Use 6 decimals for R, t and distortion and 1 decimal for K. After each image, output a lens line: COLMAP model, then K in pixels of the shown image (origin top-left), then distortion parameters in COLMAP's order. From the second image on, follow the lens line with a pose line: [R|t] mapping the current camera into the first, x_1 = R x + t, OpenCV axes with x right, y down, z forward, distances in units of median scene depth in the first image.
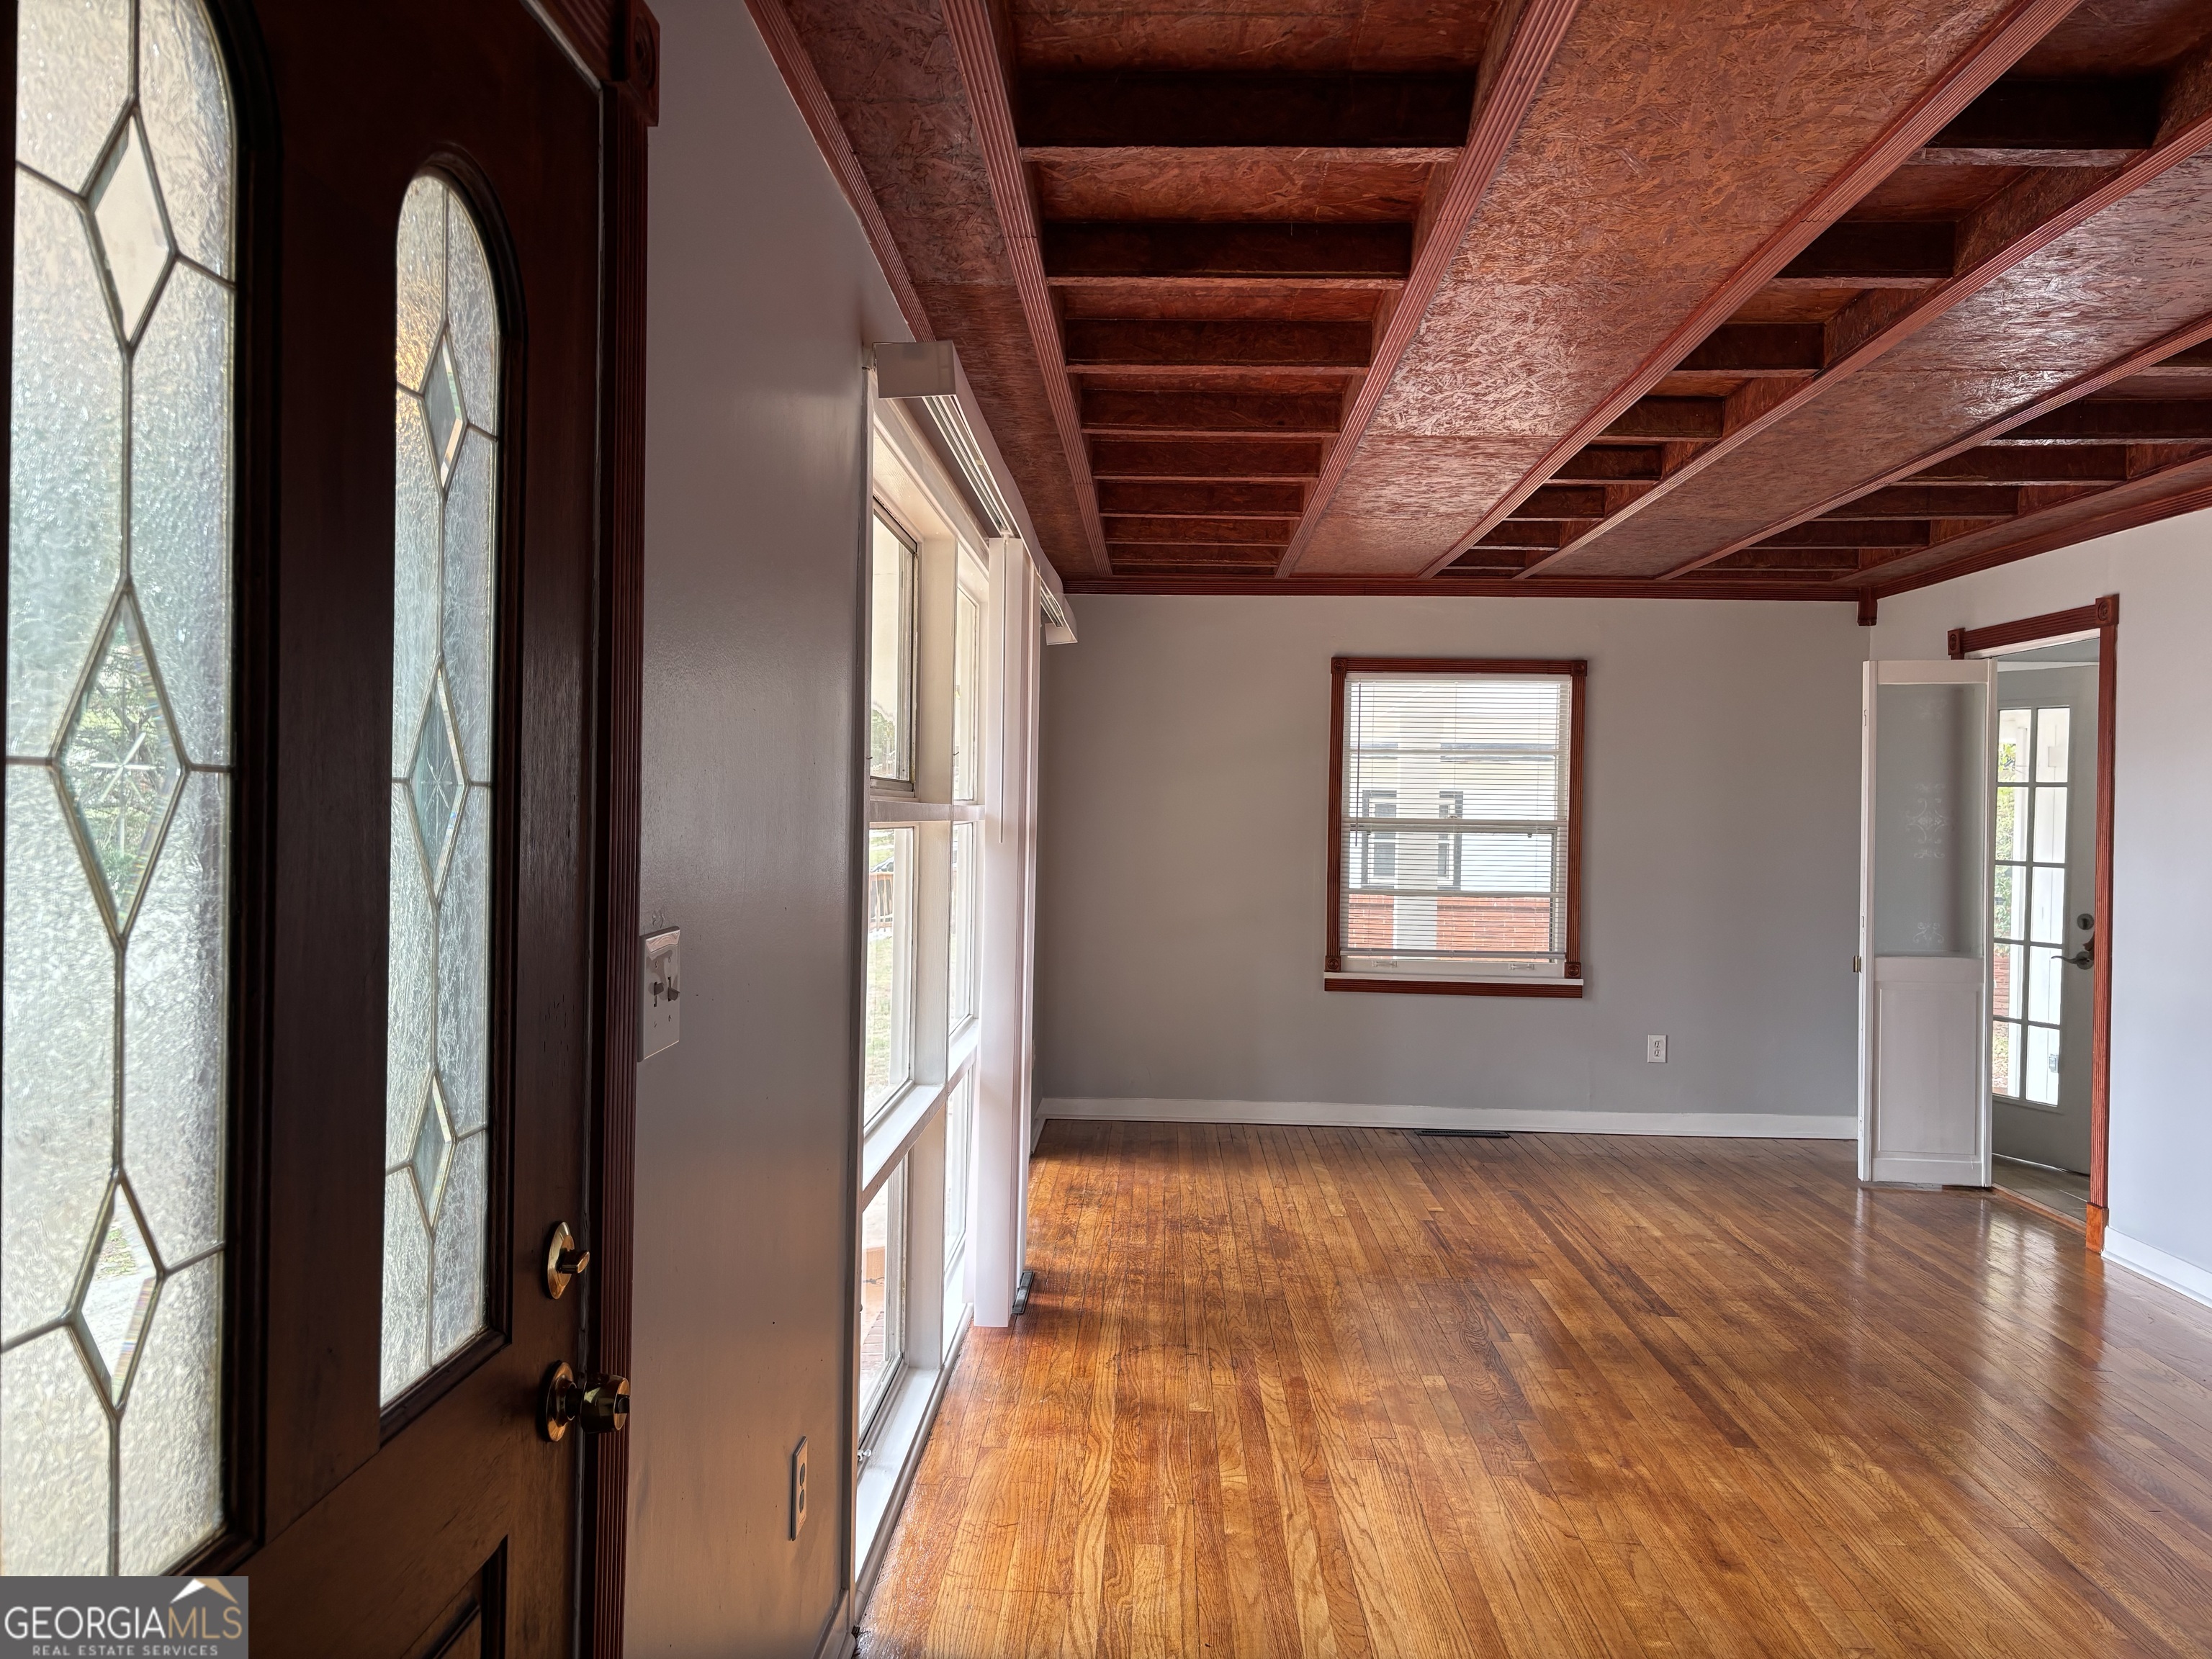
lens RADIAL K [[1669.0, 0, 1096.8], [0, 1669.0, 836.5], [0, 0, 1]] dist [0.039990, -0.040864]
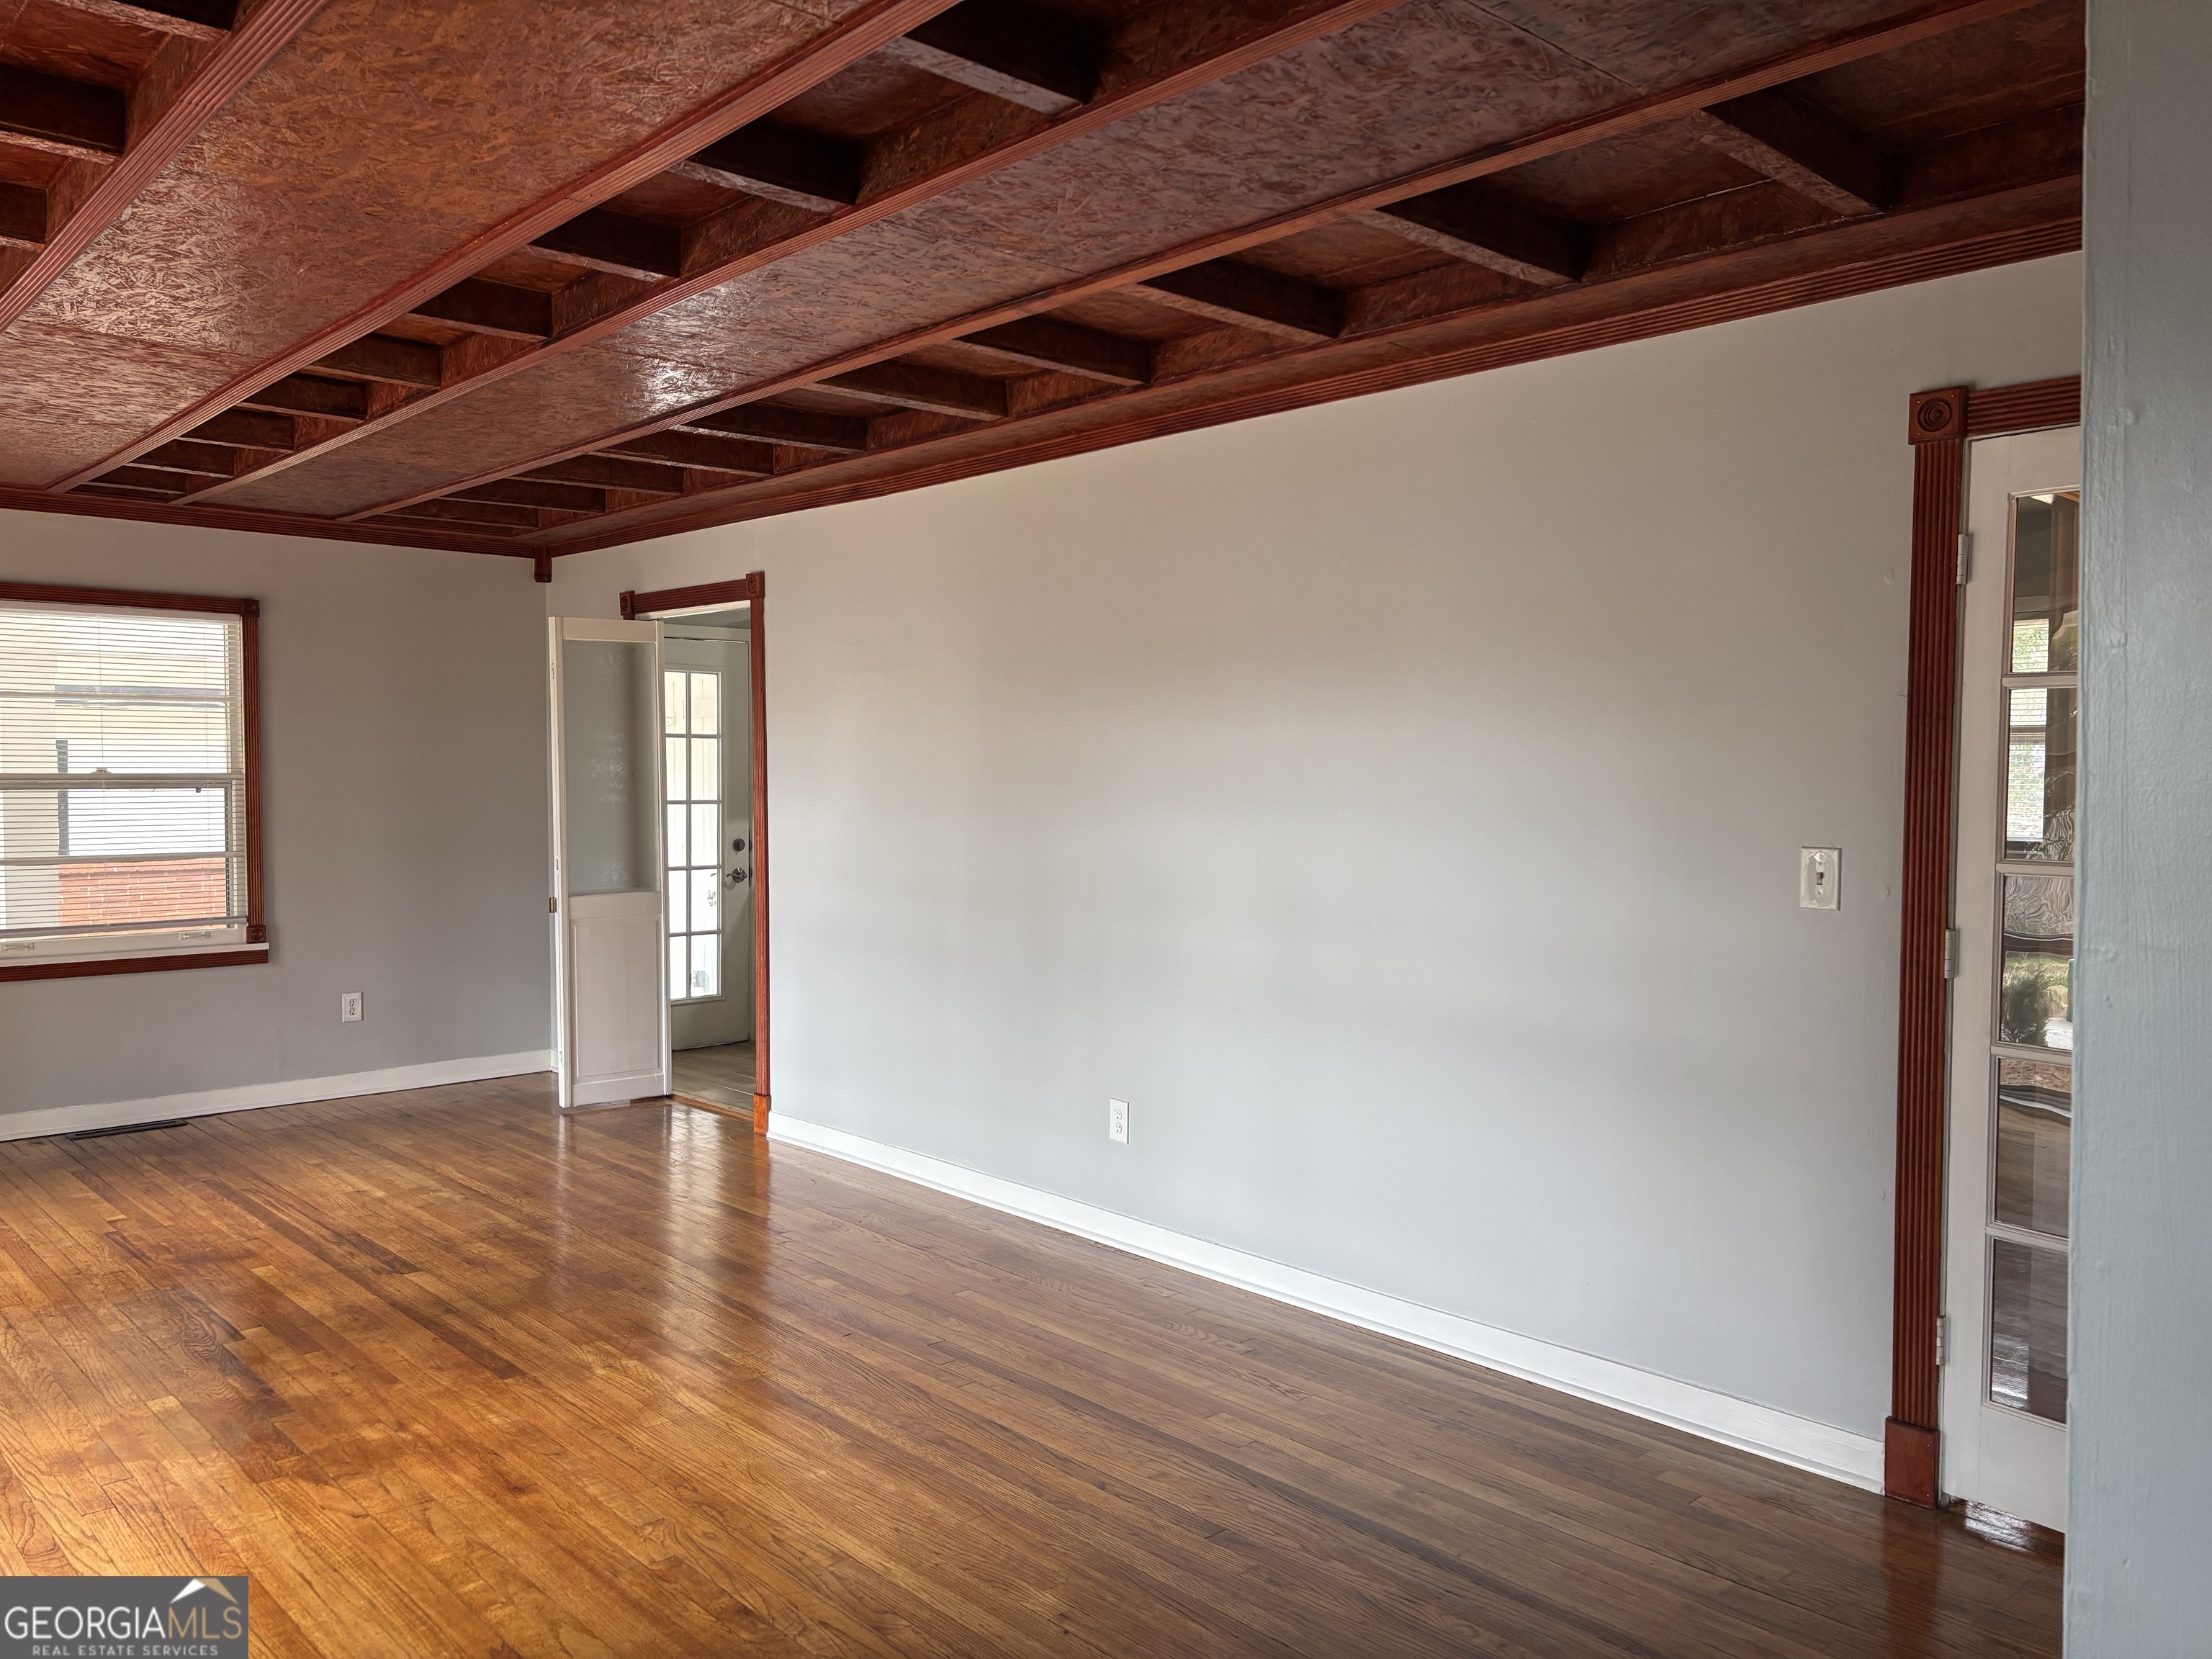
lens RADIAL K [[1669.0, 0, 1103.0], [0, 1669.0, 831.8], [0, 0, 1]] dist [0.039990, -0.040864]
pose [[0.710192, -0.042078, 0.702750, -0.058474], [0.022277, 0.999056, 0.037307, -0.002132], [-0.703656, -0.010840, 0.710458, 0.011969]]
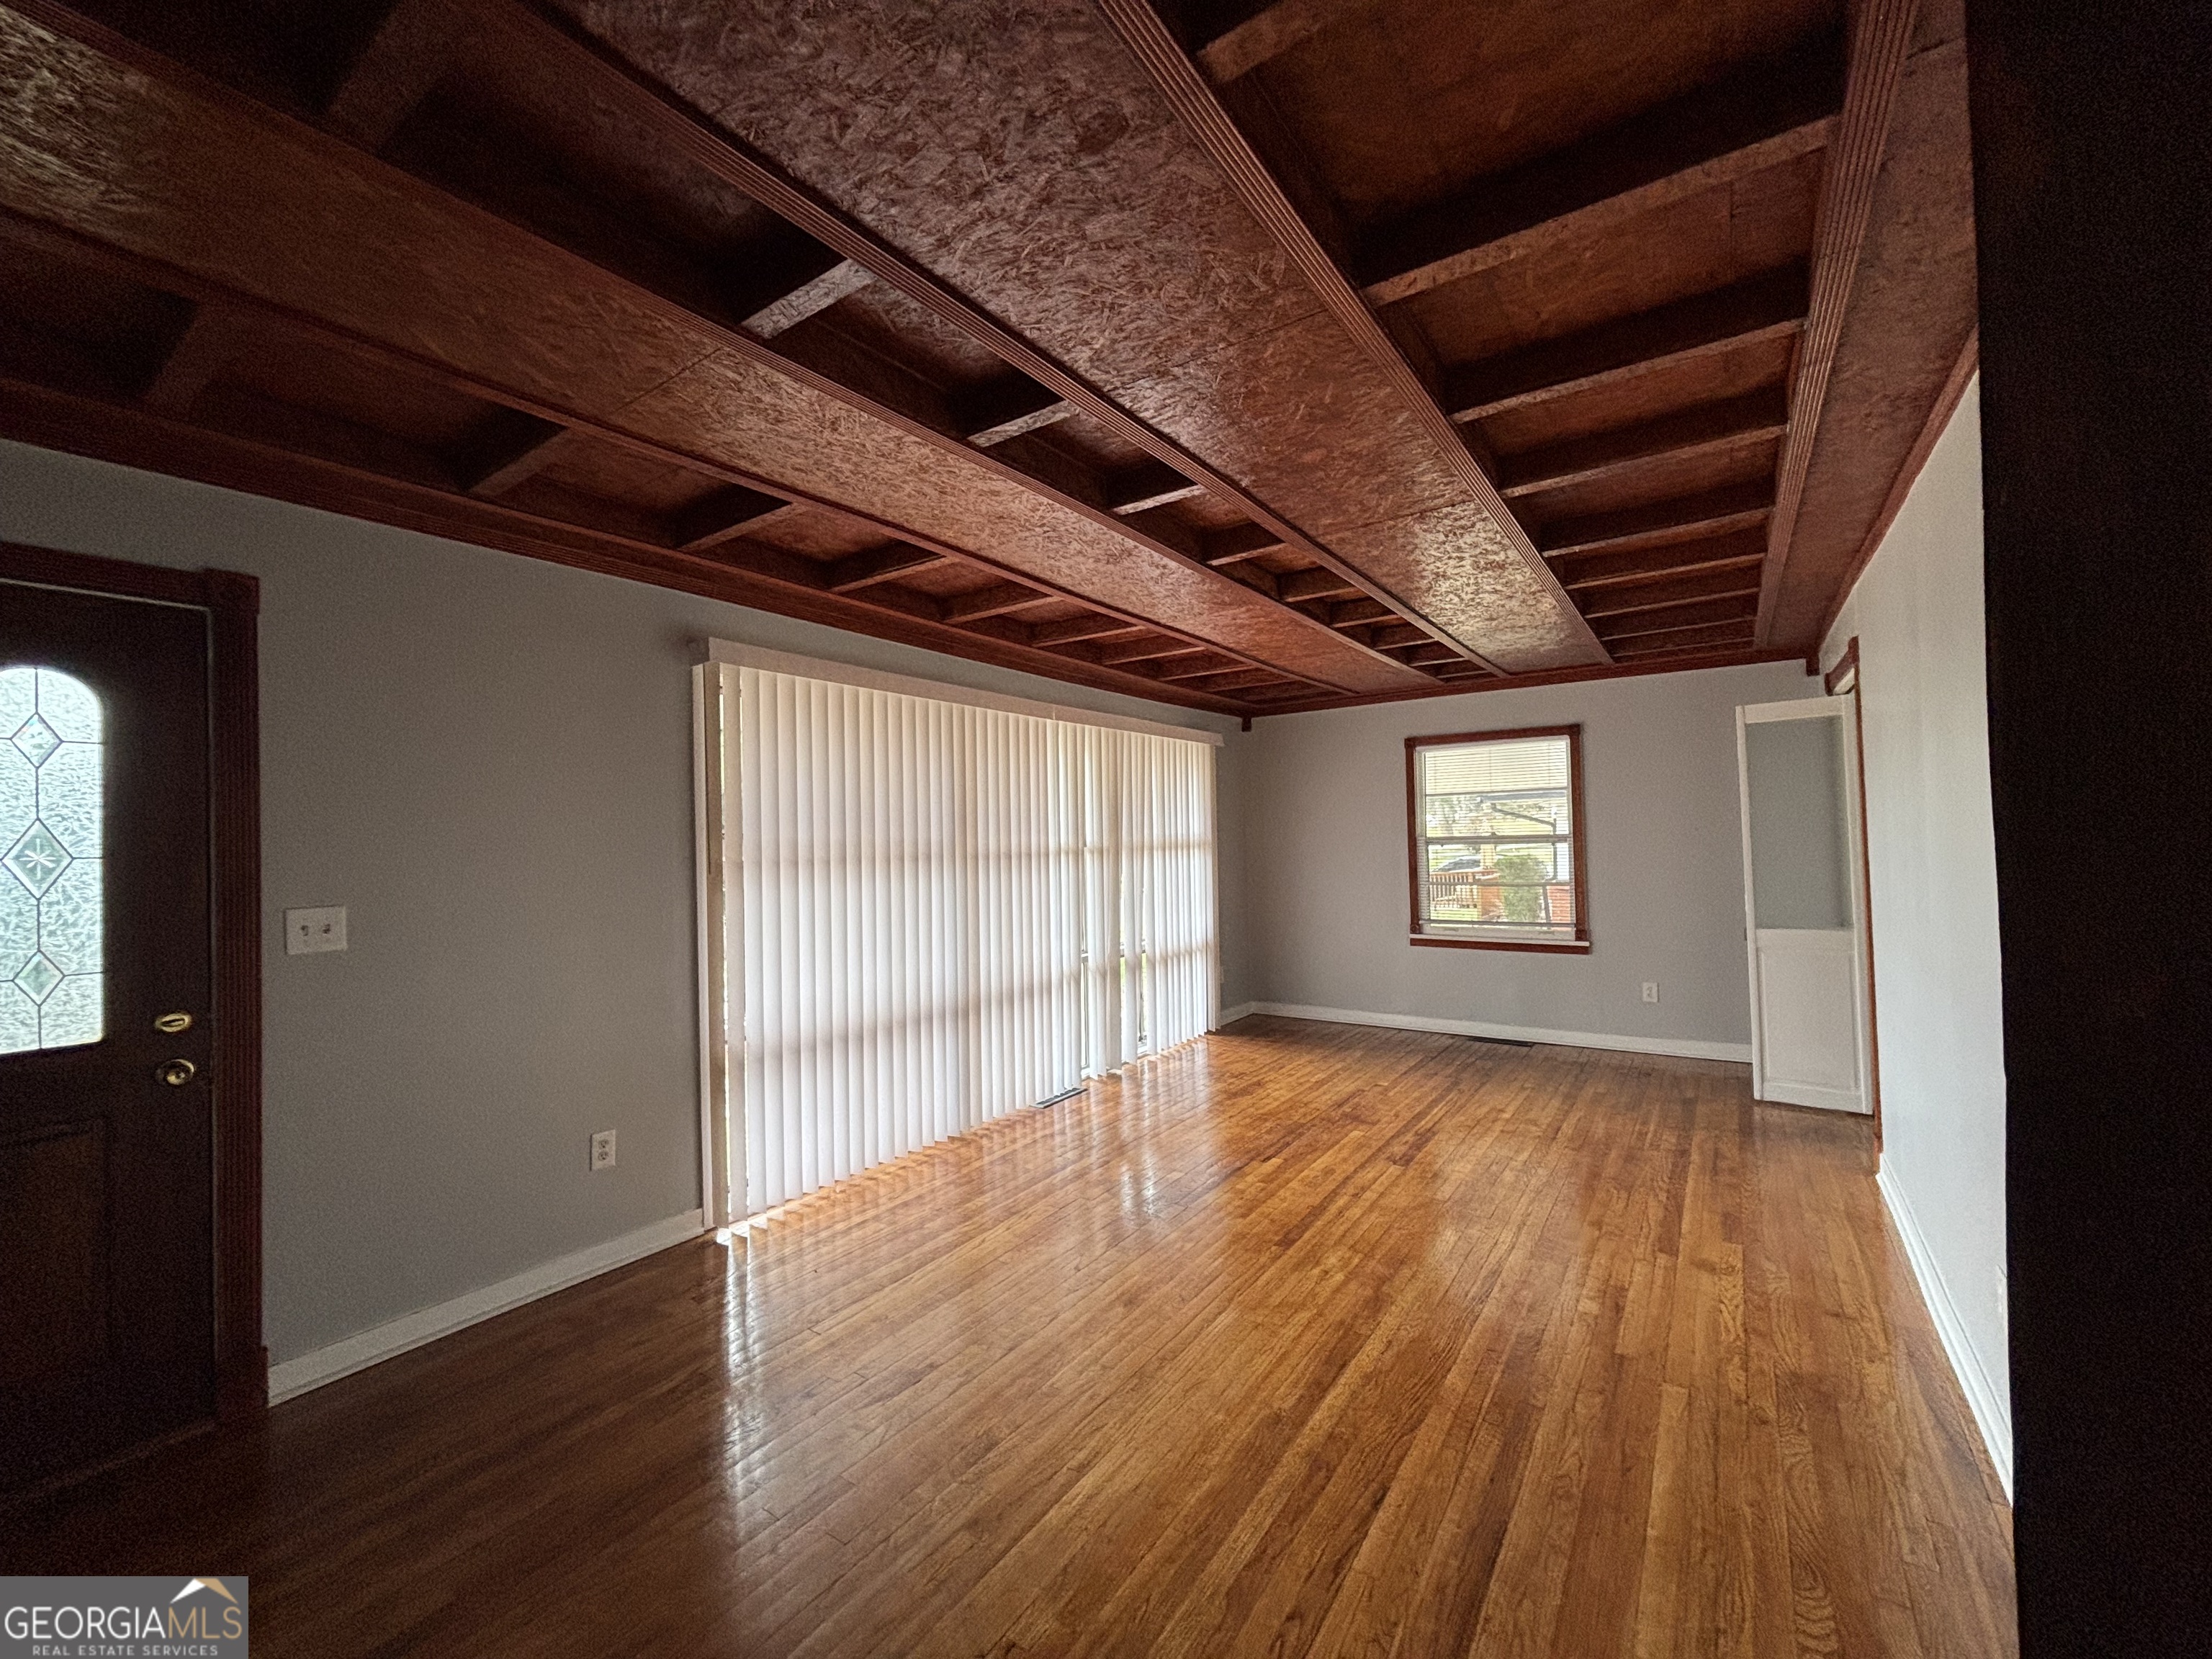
lens RADIAL K [[900.1, 0, 1106.4], [0, 900.1, 825.6], [0, 0, 1]] dist [0.010558, -0.001821]
pose [[0.844155, -0.048832, -0.533870, 0.595751], [0.029612, 0.998570, -0.044516, 0.011291], [0.535280, 0.021769, 0.844394, 0.181622]]
